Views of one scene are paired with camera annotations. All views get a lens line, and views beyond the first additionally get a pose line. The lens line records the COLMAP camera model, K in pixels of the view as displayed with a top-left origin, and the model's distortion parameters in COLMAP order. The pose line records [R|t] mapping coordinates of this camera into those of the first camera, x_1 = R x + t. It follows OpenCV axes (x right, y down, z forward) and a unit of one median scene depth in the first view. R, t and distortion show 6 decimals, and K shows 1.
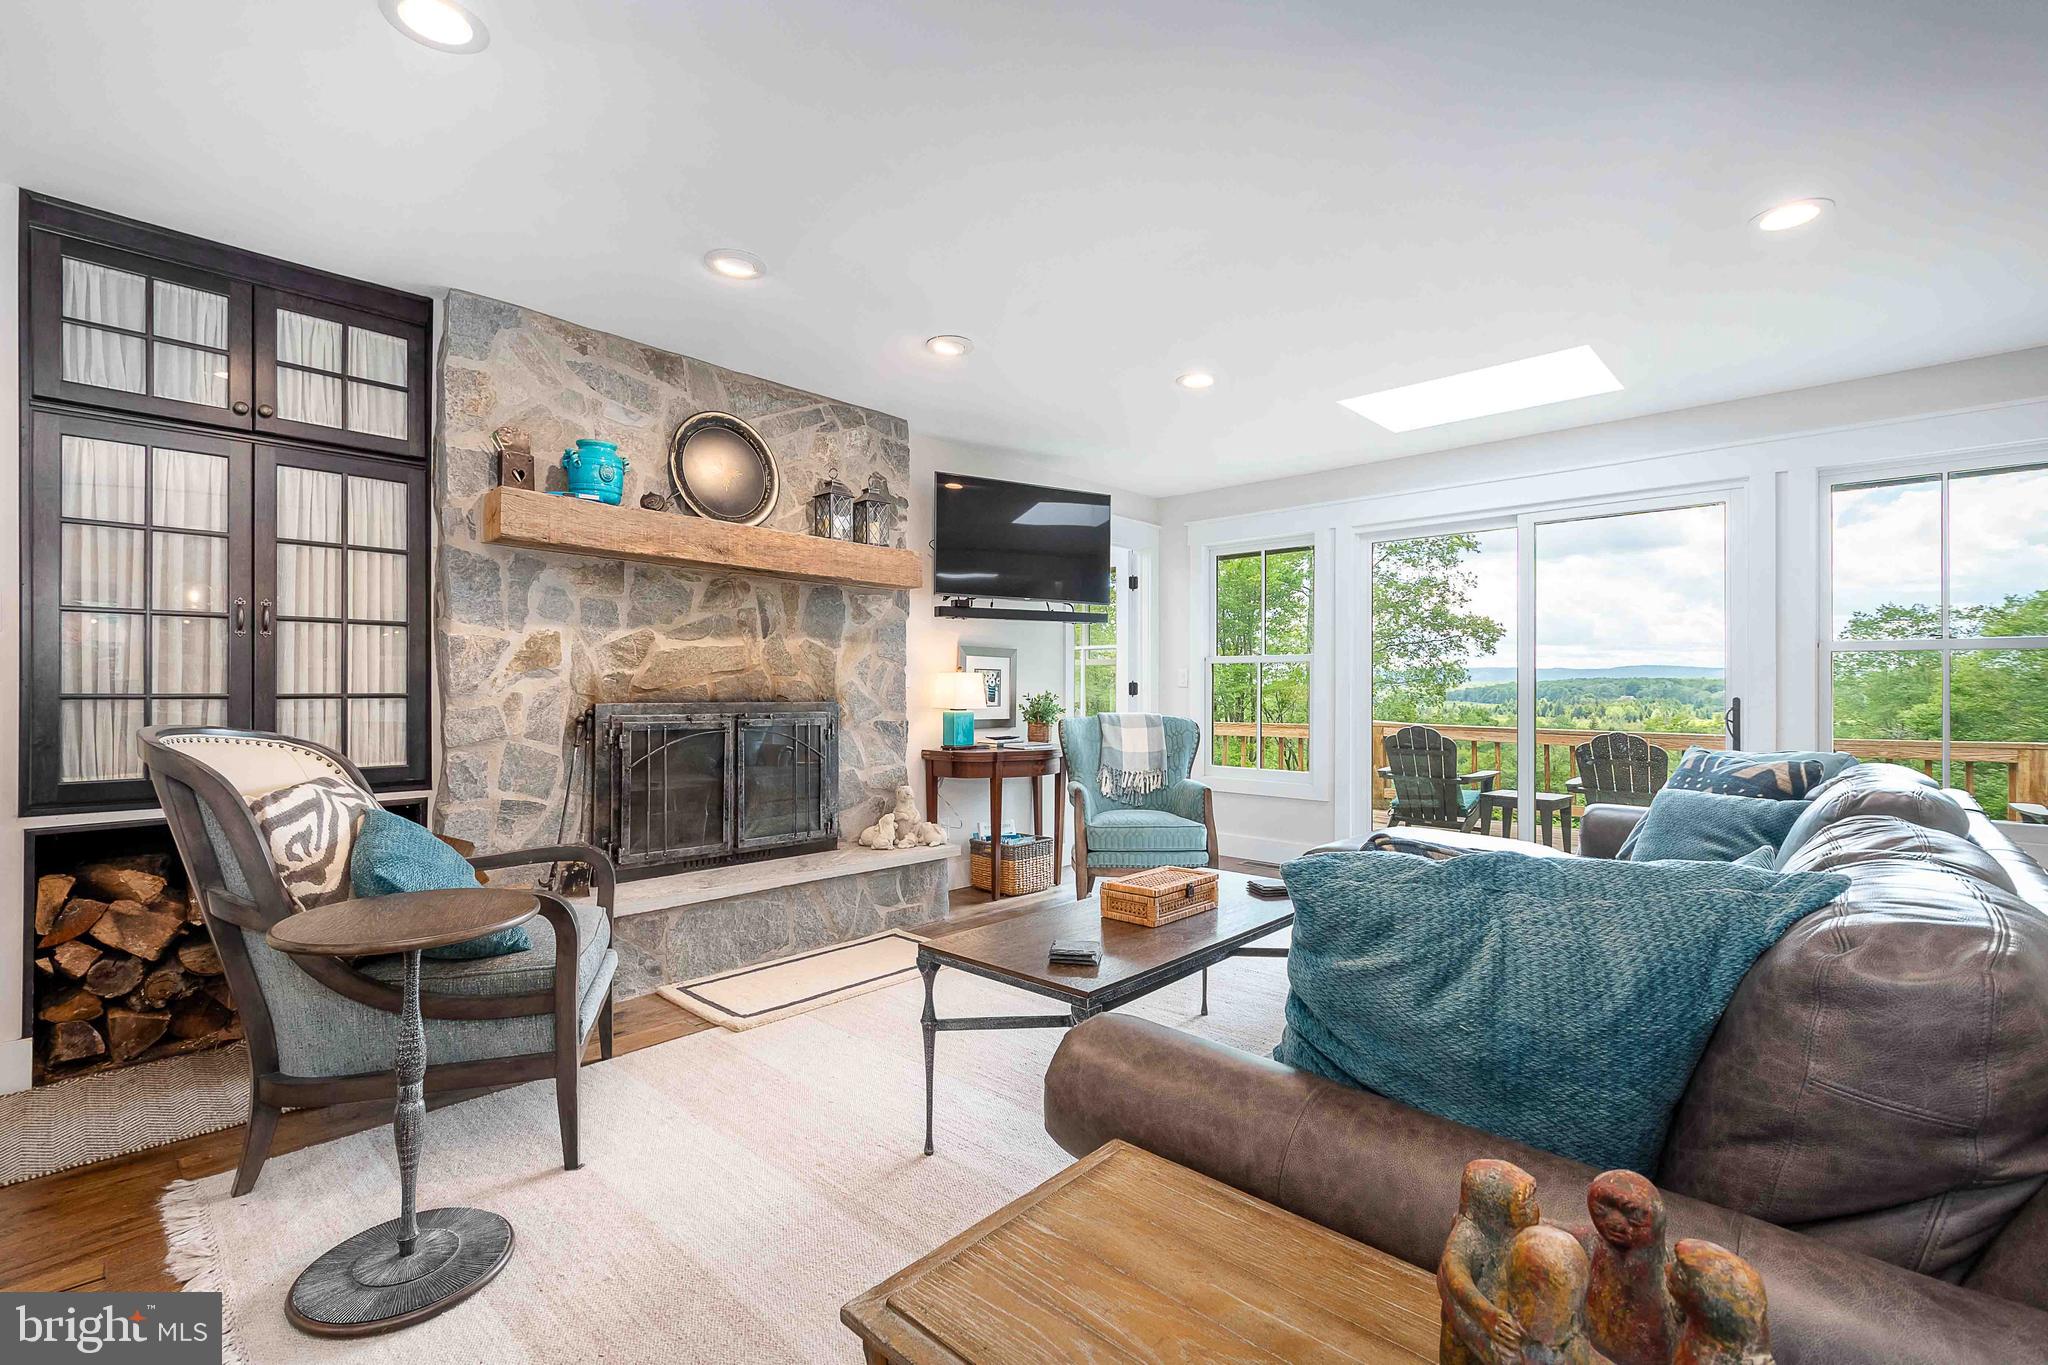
lens RADIAL K [[902.6, 0, 1005.3], [0, 902.6, 688.5], [0, 0, 1]] dist [0.015220, -0.003120]
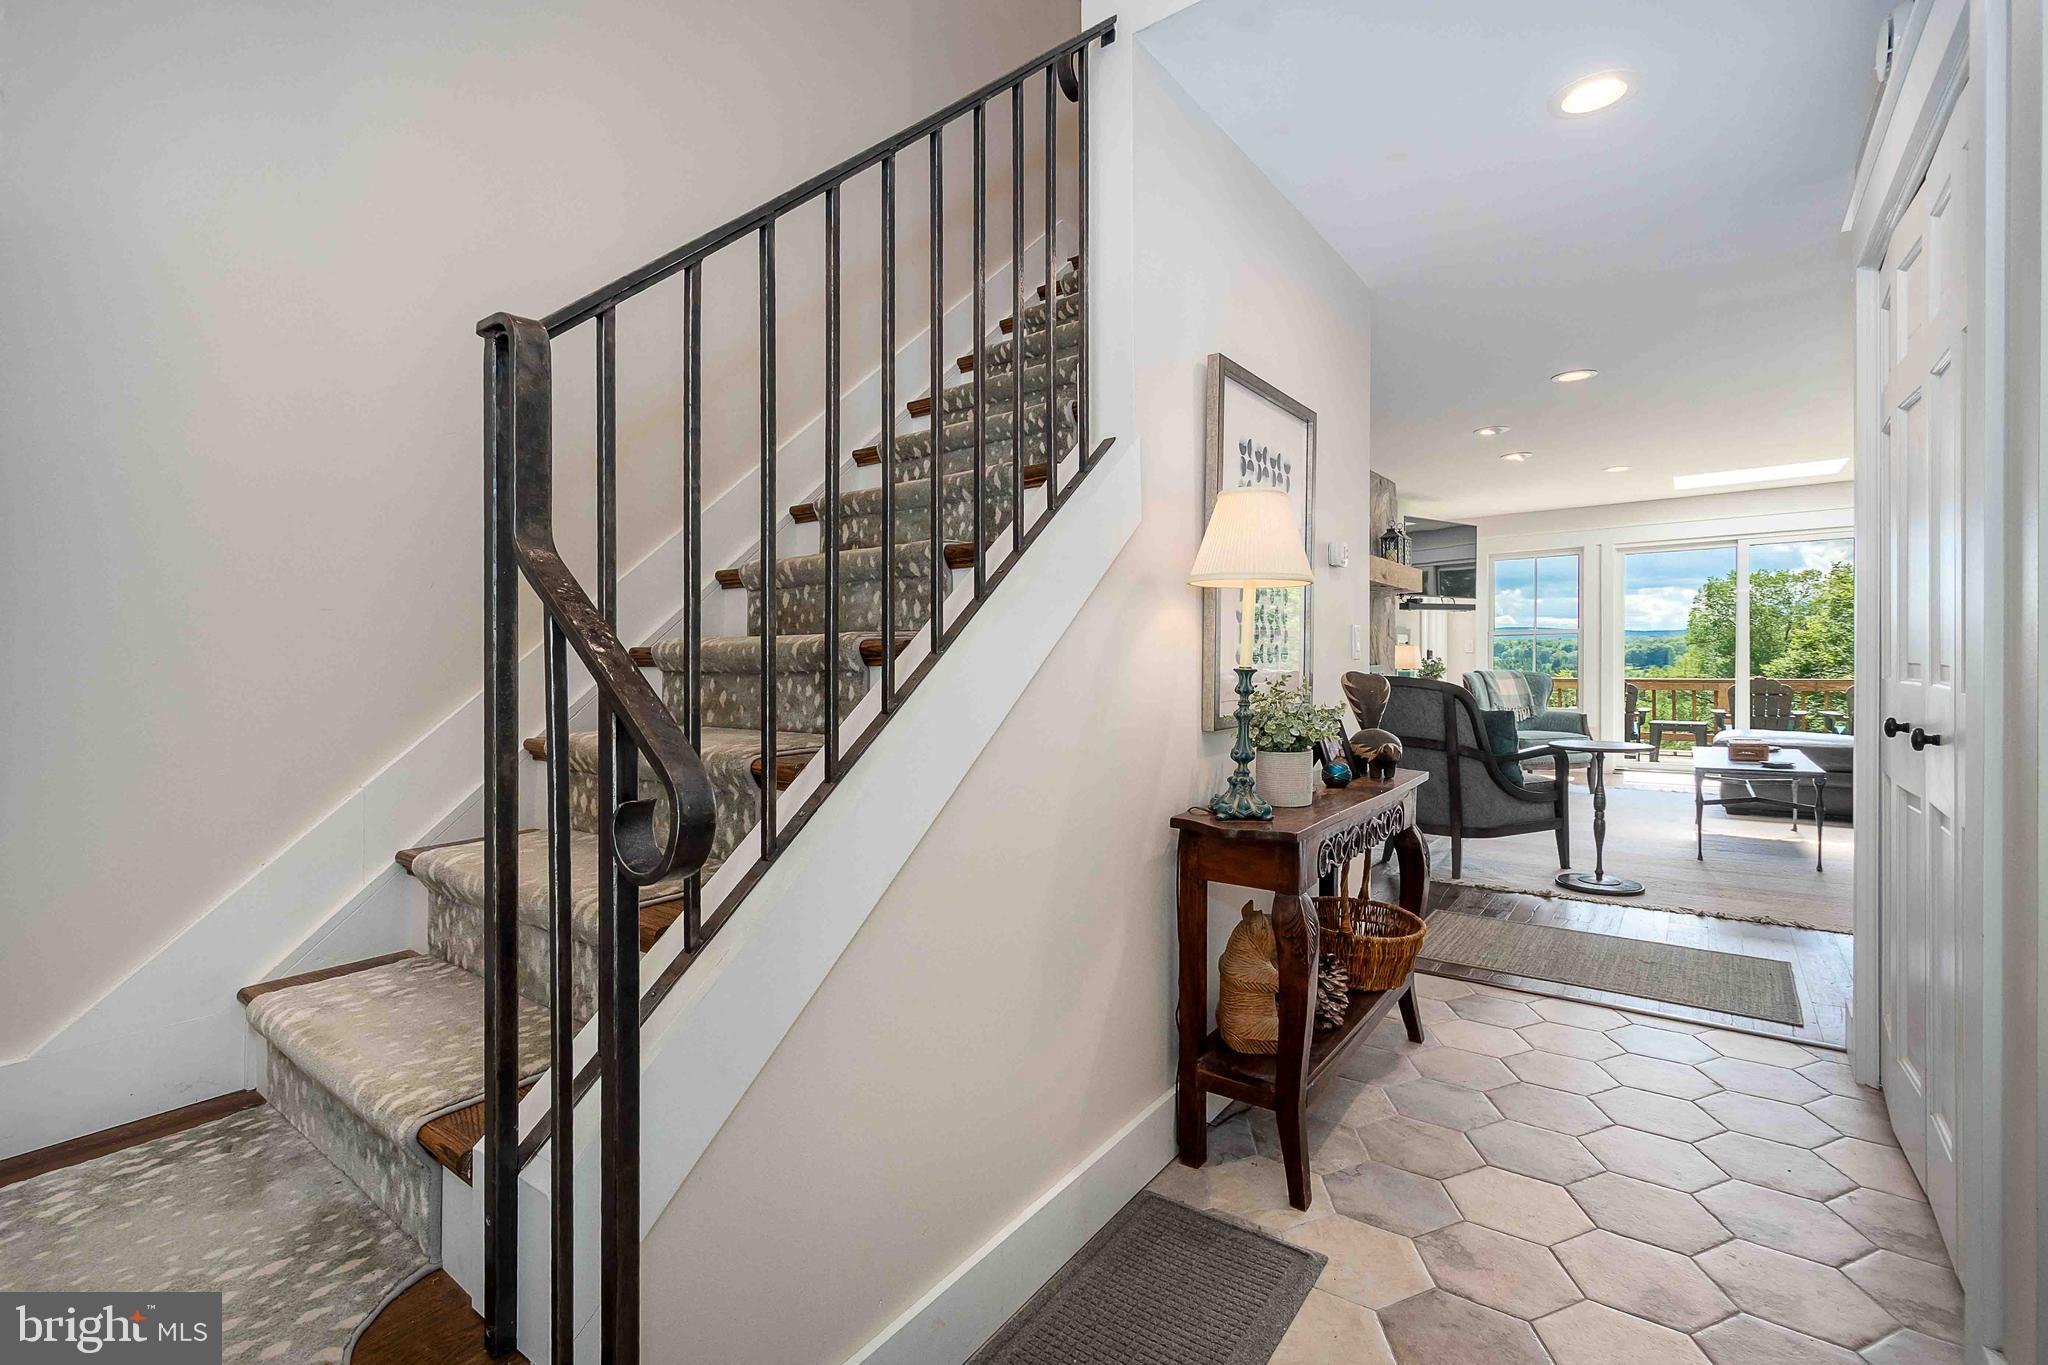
lens RADIAL K [[902.6, 0, 1010.3], [0, 902.6, 685.3], [0, 0, 1]] dist [0.015220, -0.003120]
pose [[0.993992, -0.023888, 0.106814, -1.246597], [0.021024, 0.999391, 0.027868, -0.009126], [-0.107415, -0.025455, 0.993888, -0.644048]]
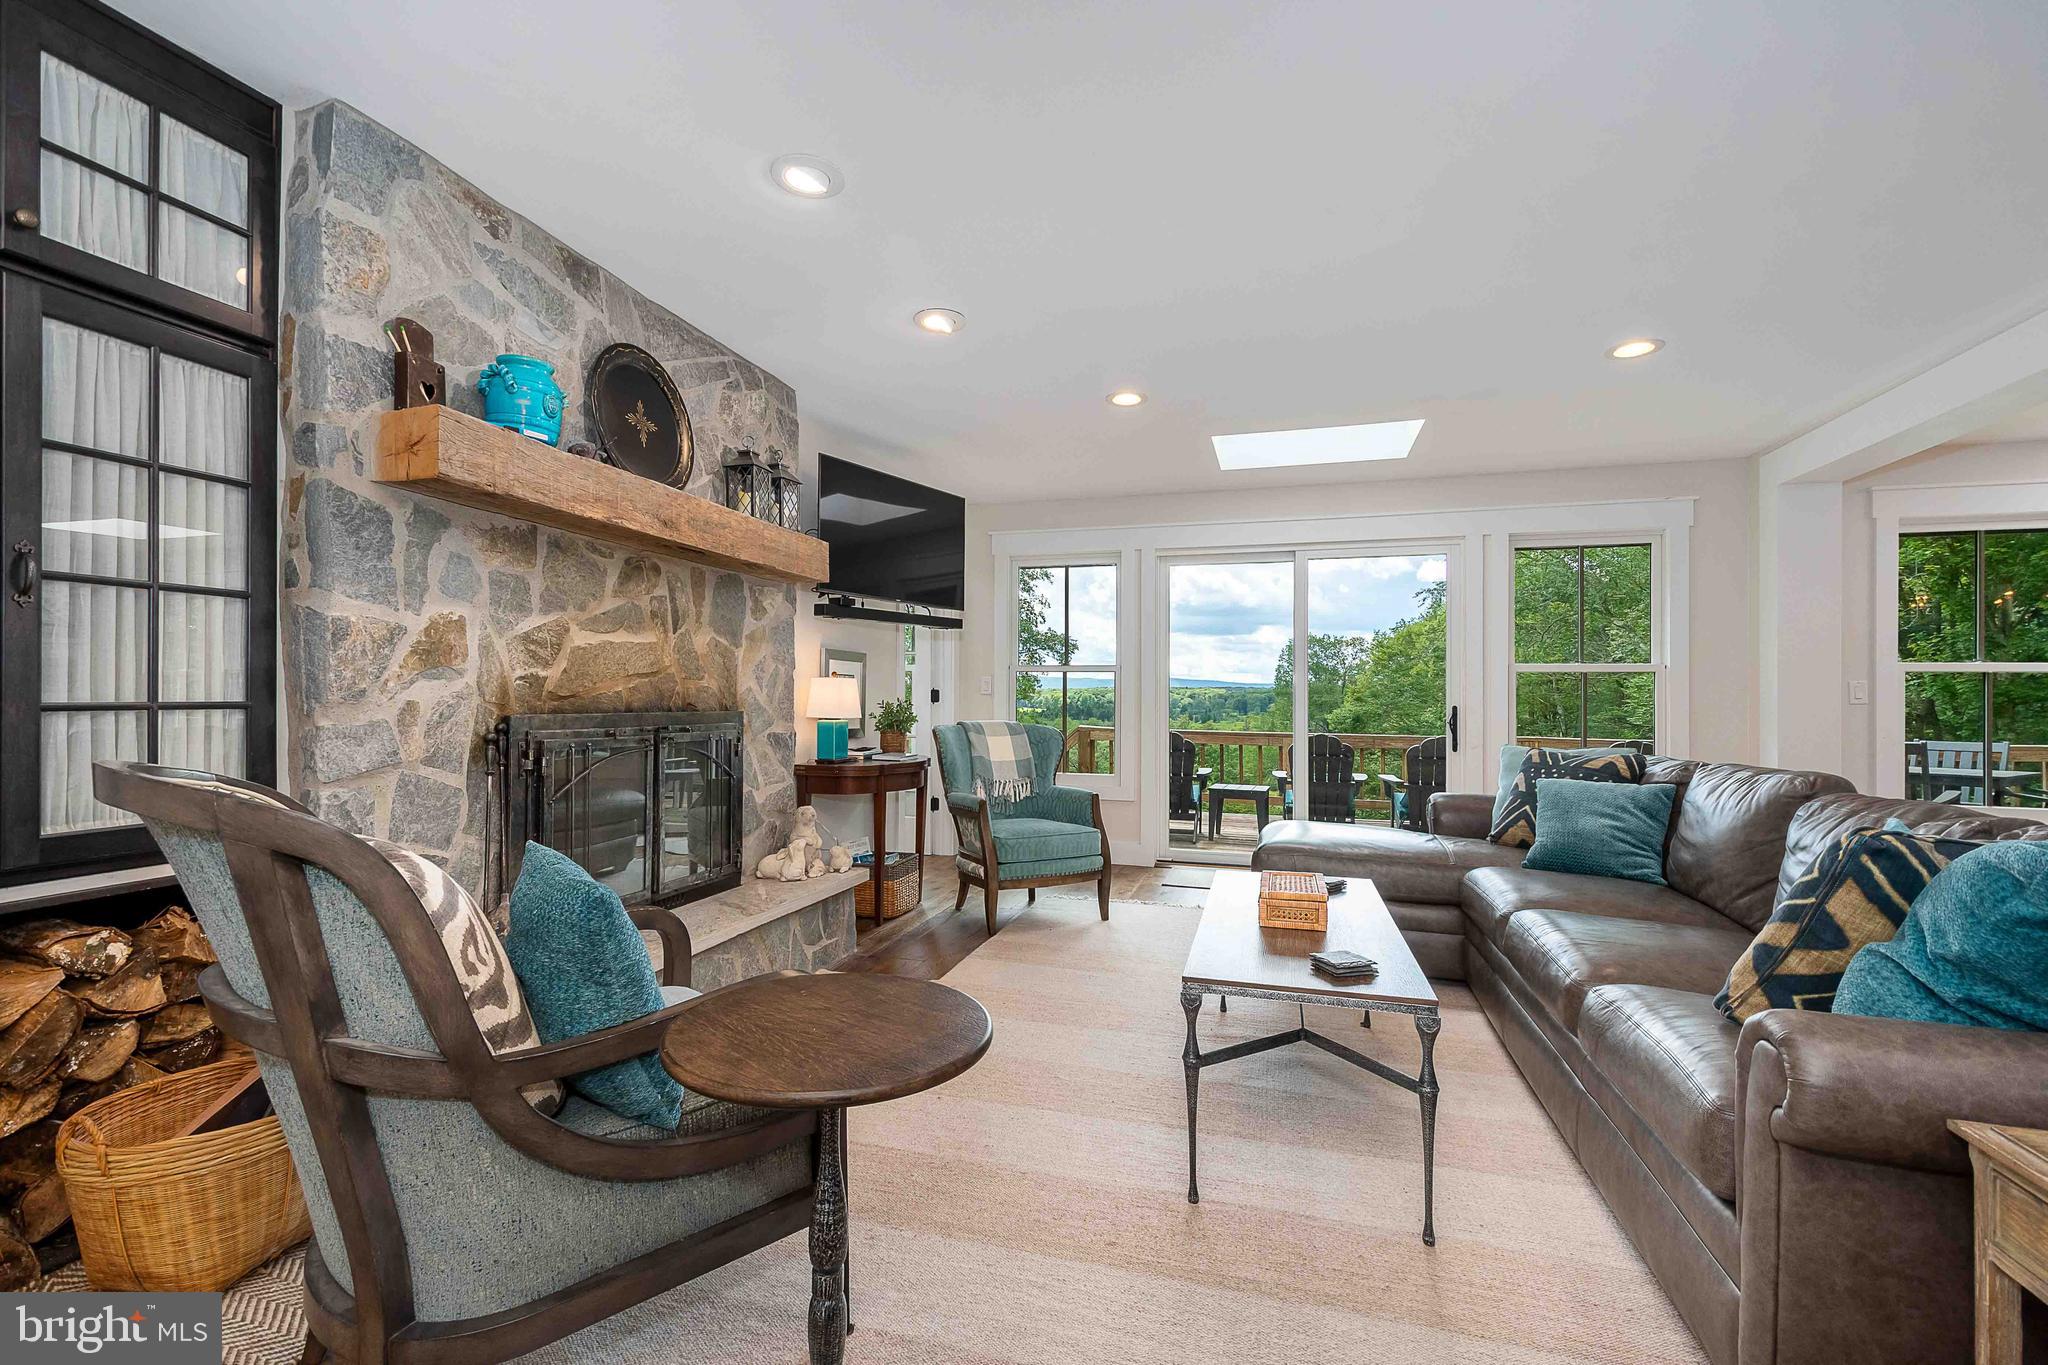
lens RADIAL K [[902.6, 0, 1005.3], [0, 902.6, 696.9], [0, 0, 1]] dist [0.015220, -0.003120]
pose [[0.897455, 0.003676, 0.441090, -0.414980], [-0.004875, 0.999987, 0.001584, -0.001687], [-0.441079, -0.003572, 0.897461, 0.158641]]
